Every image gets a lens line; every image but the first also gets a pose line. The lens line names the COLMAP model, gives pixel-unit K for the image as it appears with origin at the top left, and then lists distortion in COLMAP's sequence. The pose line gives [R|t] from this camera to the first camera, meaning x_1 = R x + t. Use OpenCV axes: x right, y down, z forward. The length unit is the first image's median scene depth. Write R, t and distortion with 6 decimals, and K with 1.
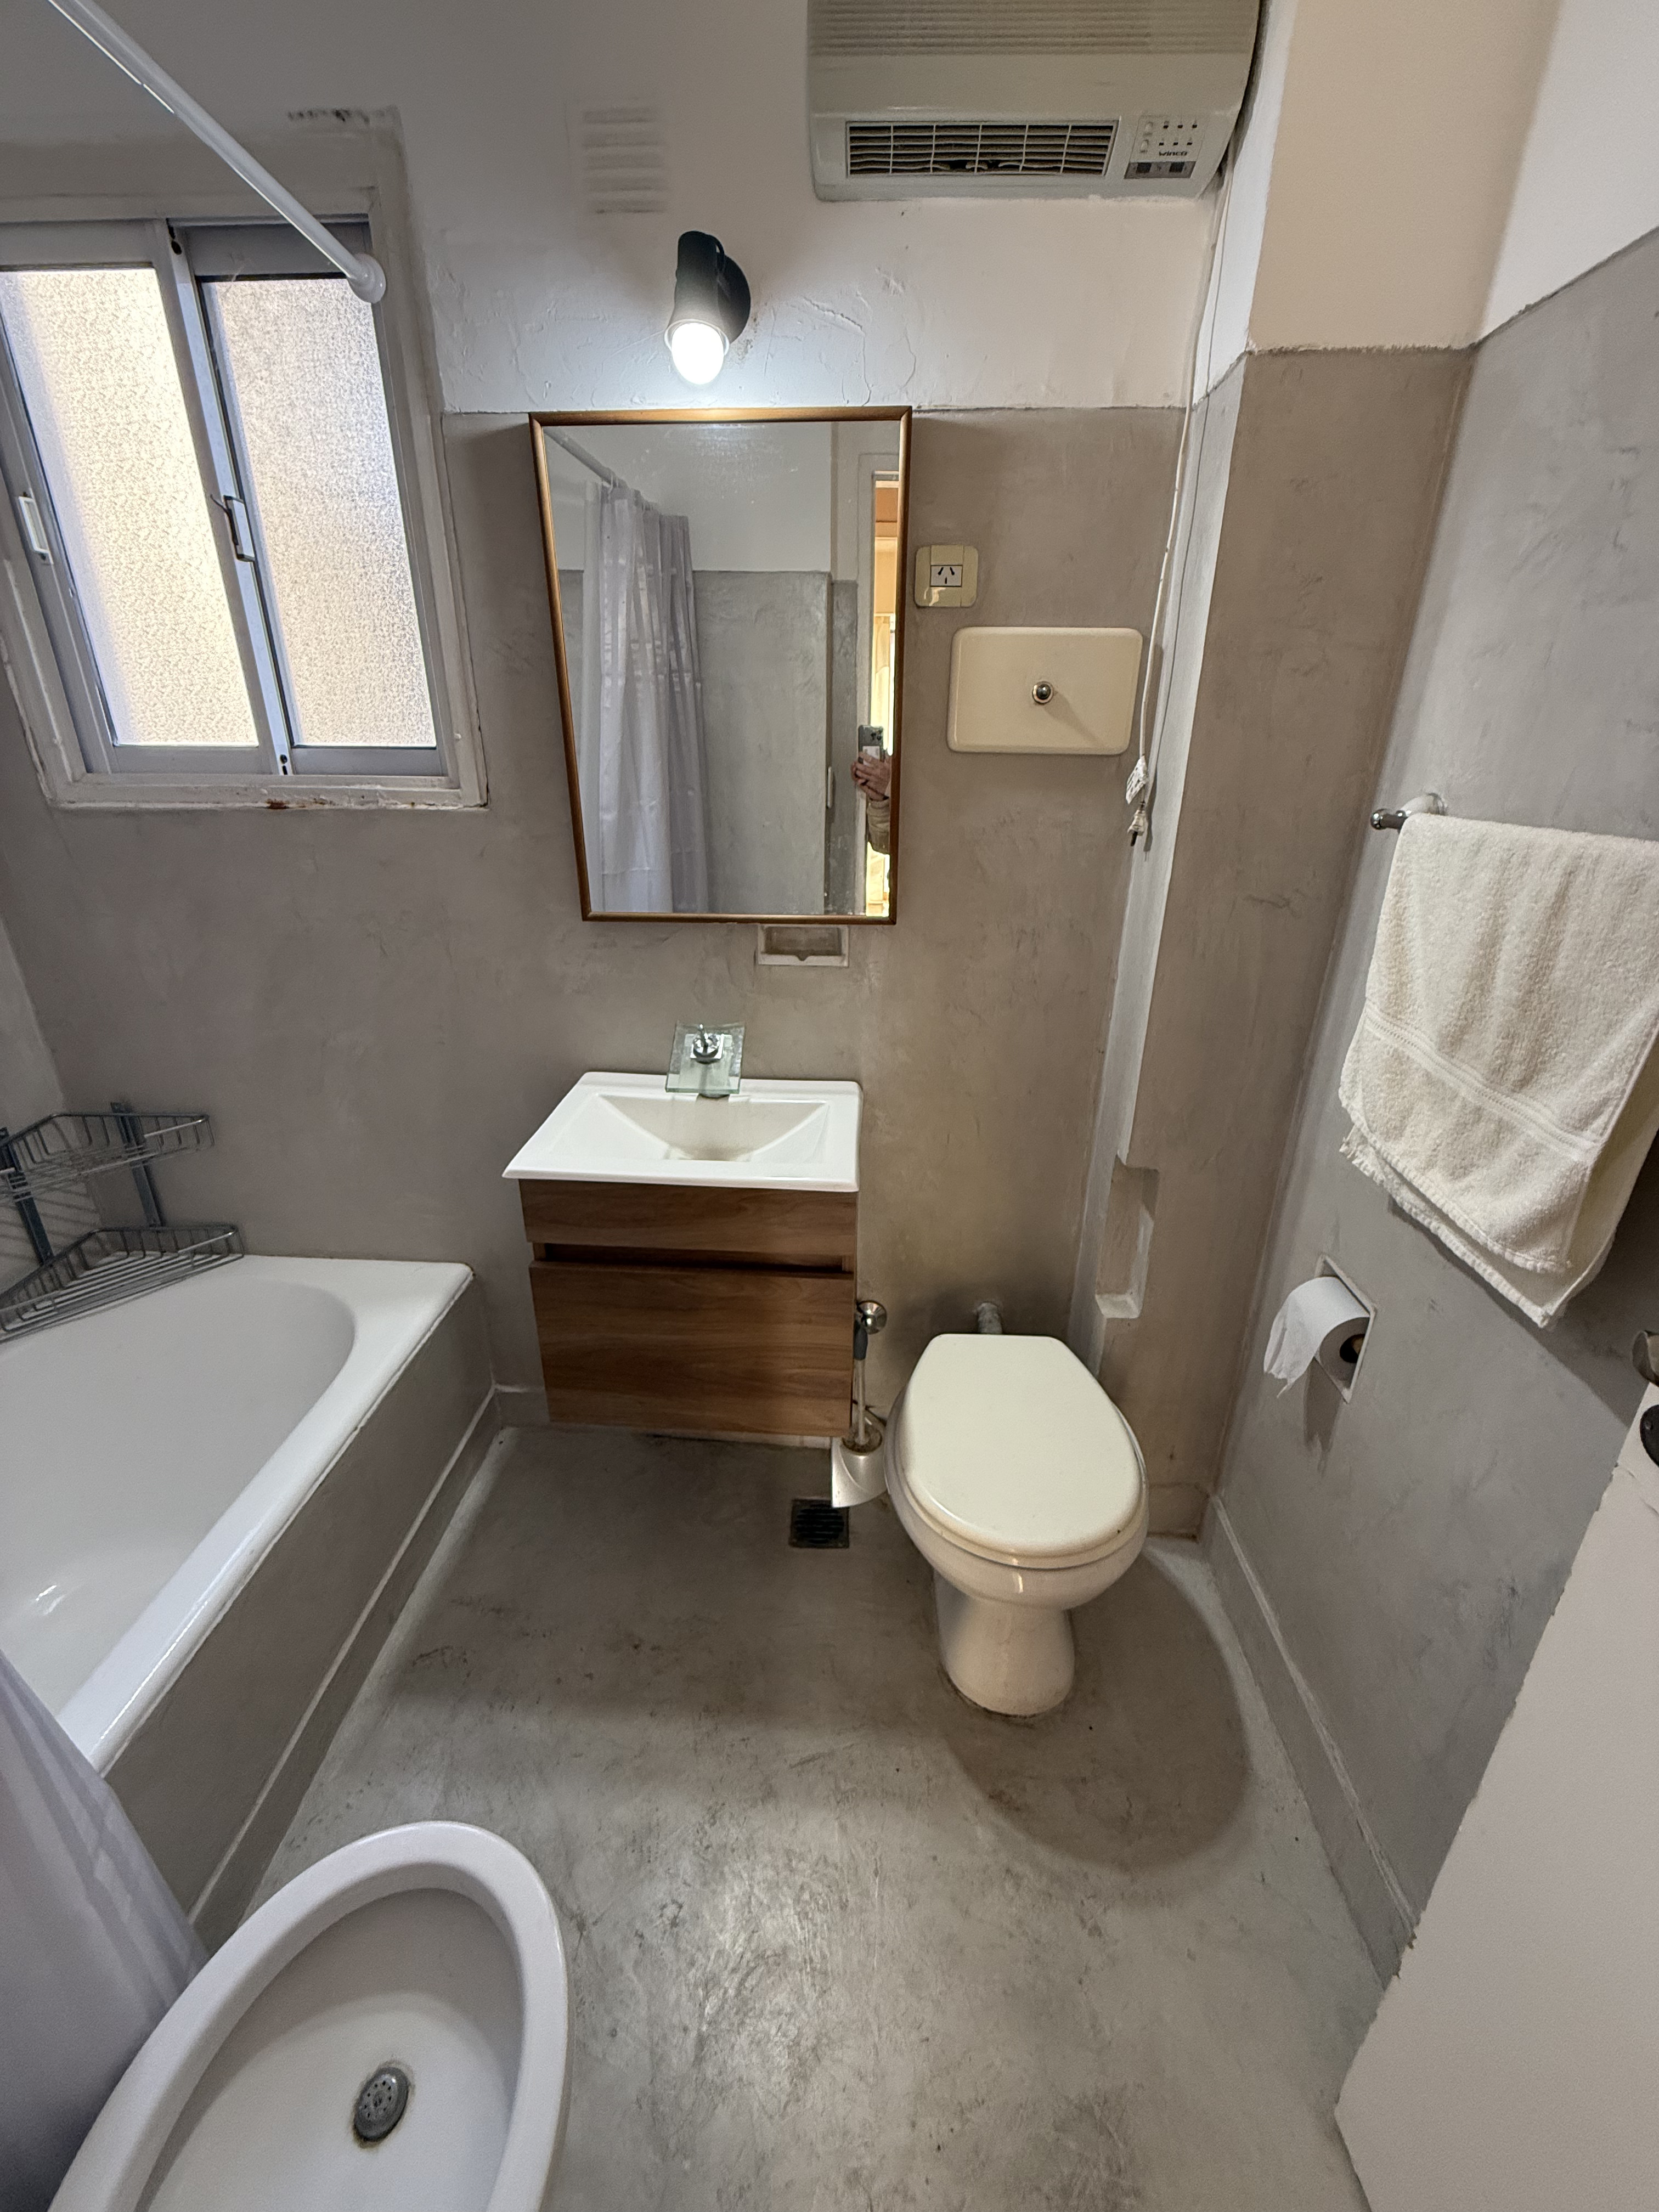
lens RADIAL K [[882.6, 0, 827.2], [0, 882.6, 1102.1], [0, 0, 1]] dist [-0.002147, -0.000287]
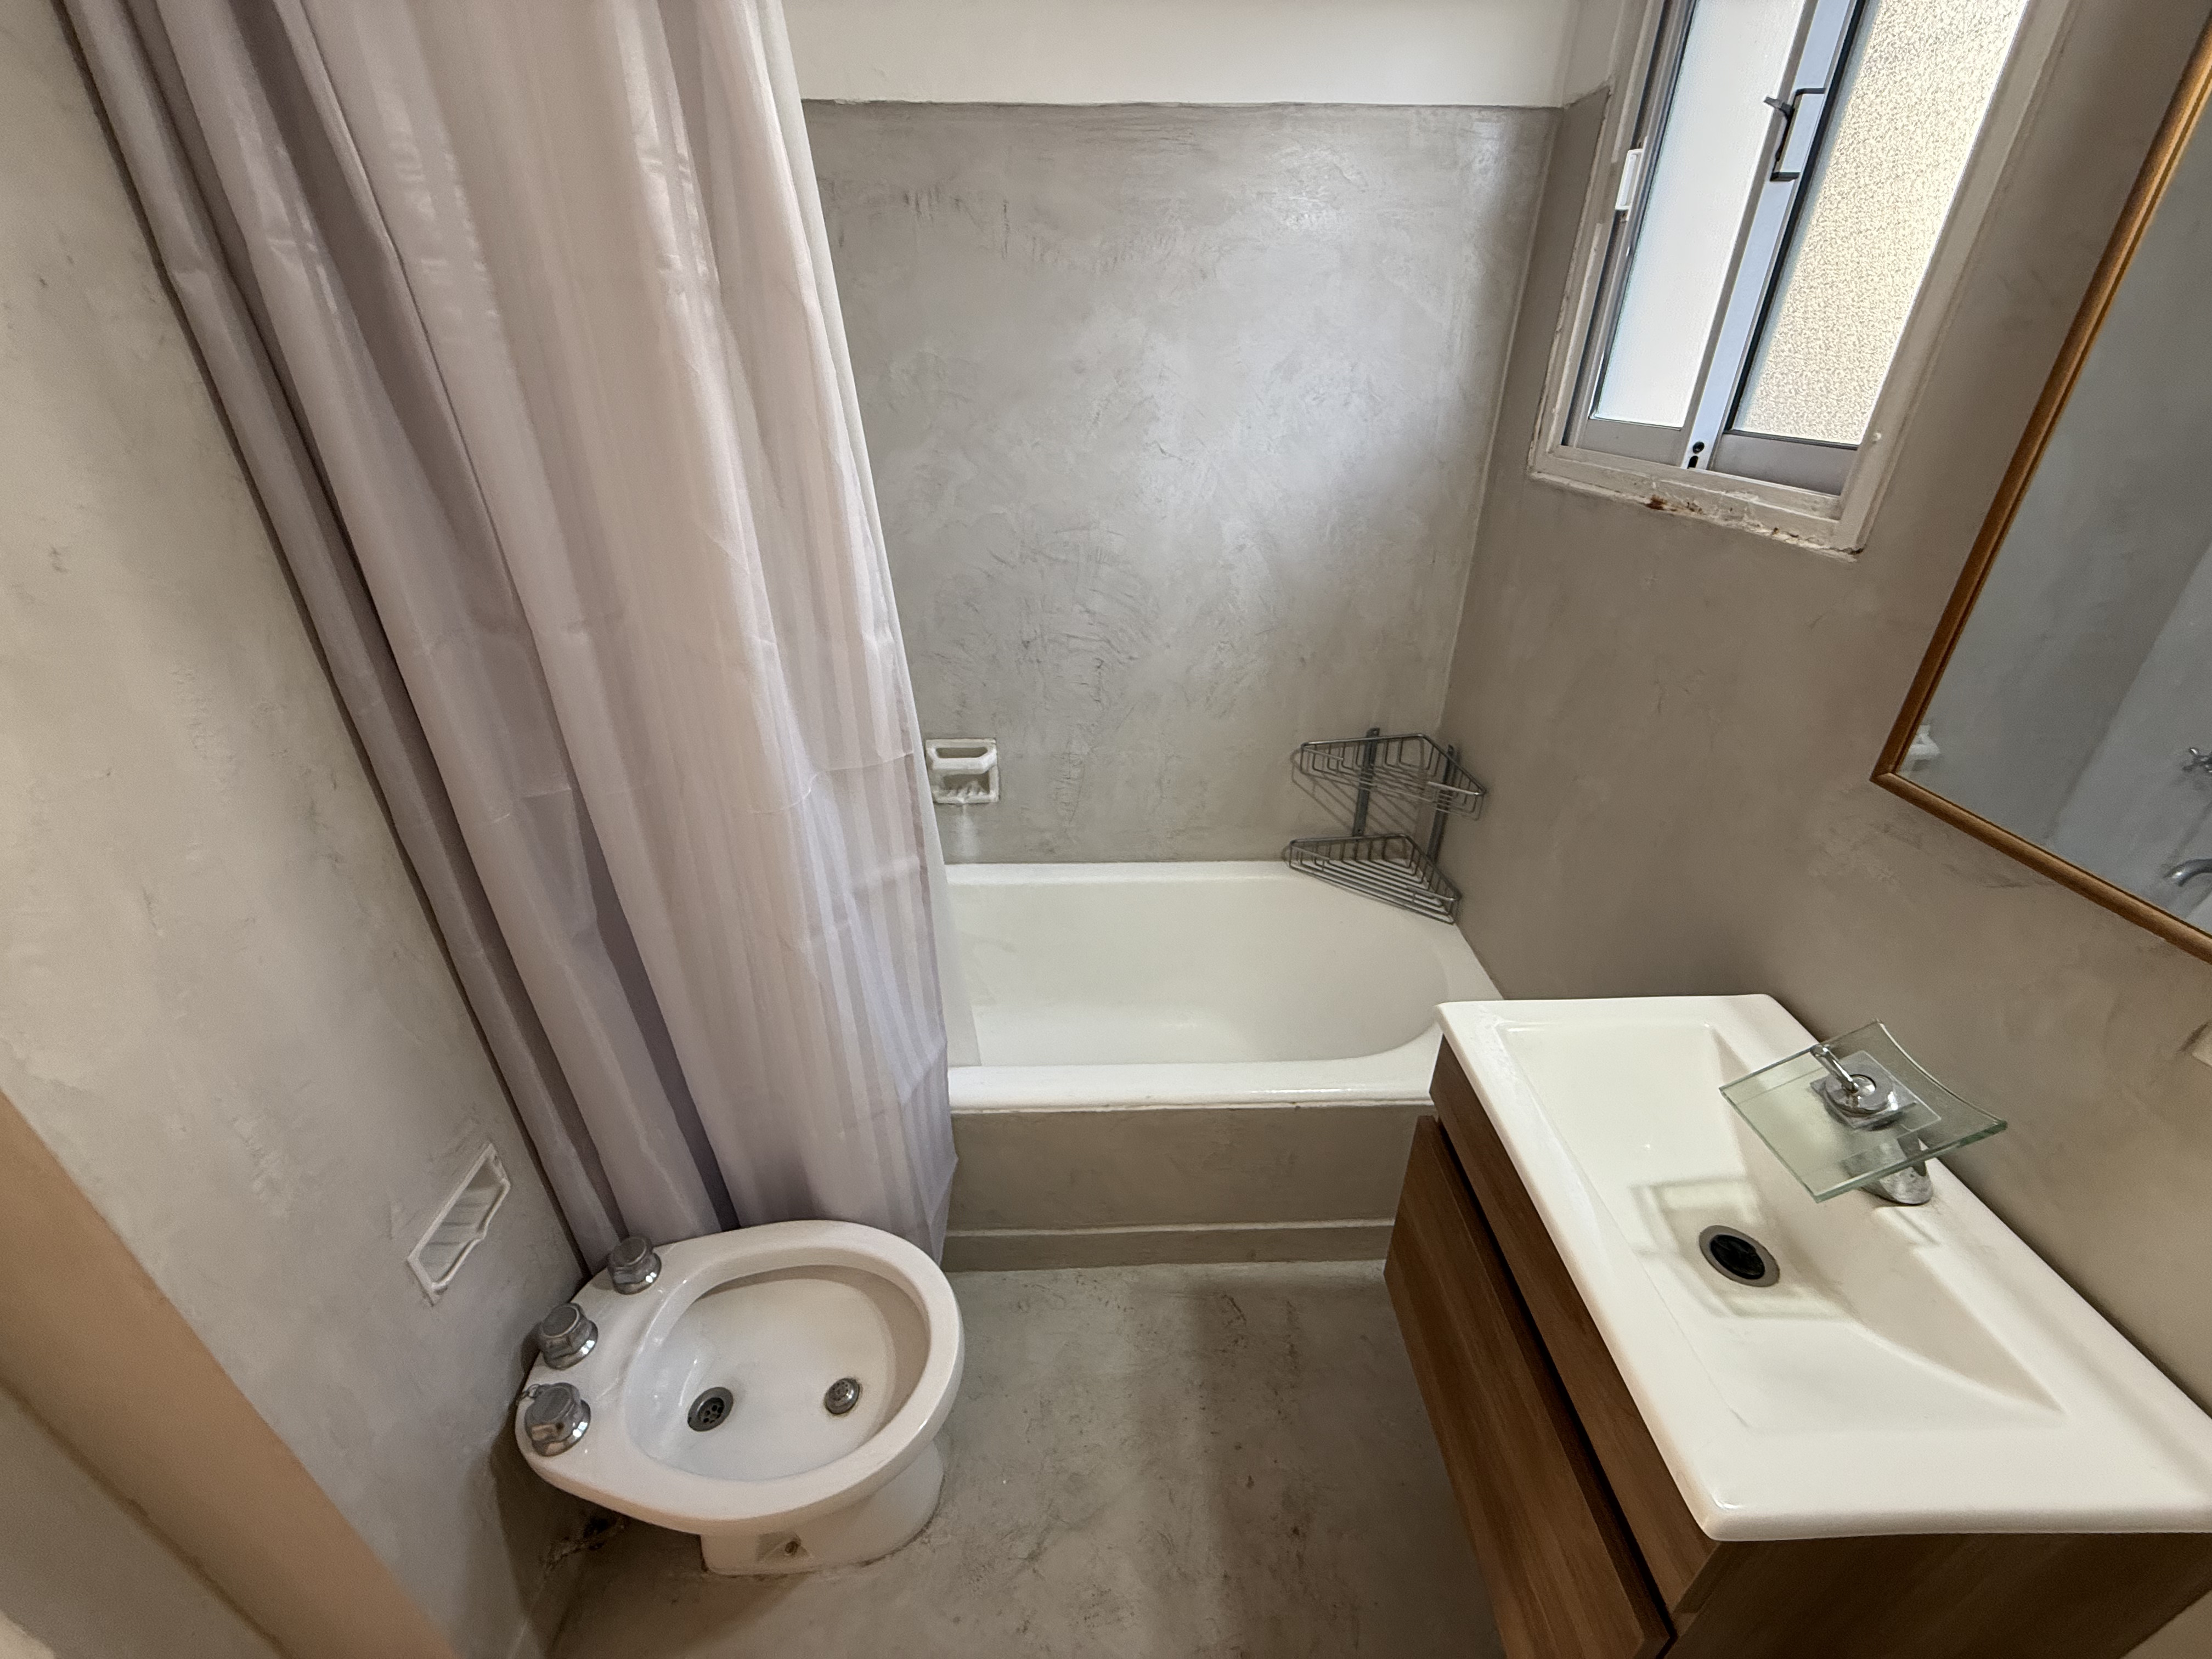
lens RADIAL K [[882.6, 0, 1108.5], [0, 882.6, 832.2], [0, 0, 1]] dist [-0.002147, -0.000287]
pose [[0.065118, 0.468720, -0.880943, 0.195735], [-0.372074, 0.830558, 0.414409, -0.219650], [0.925916, 0.300791, 0.228483, 0.407463]]
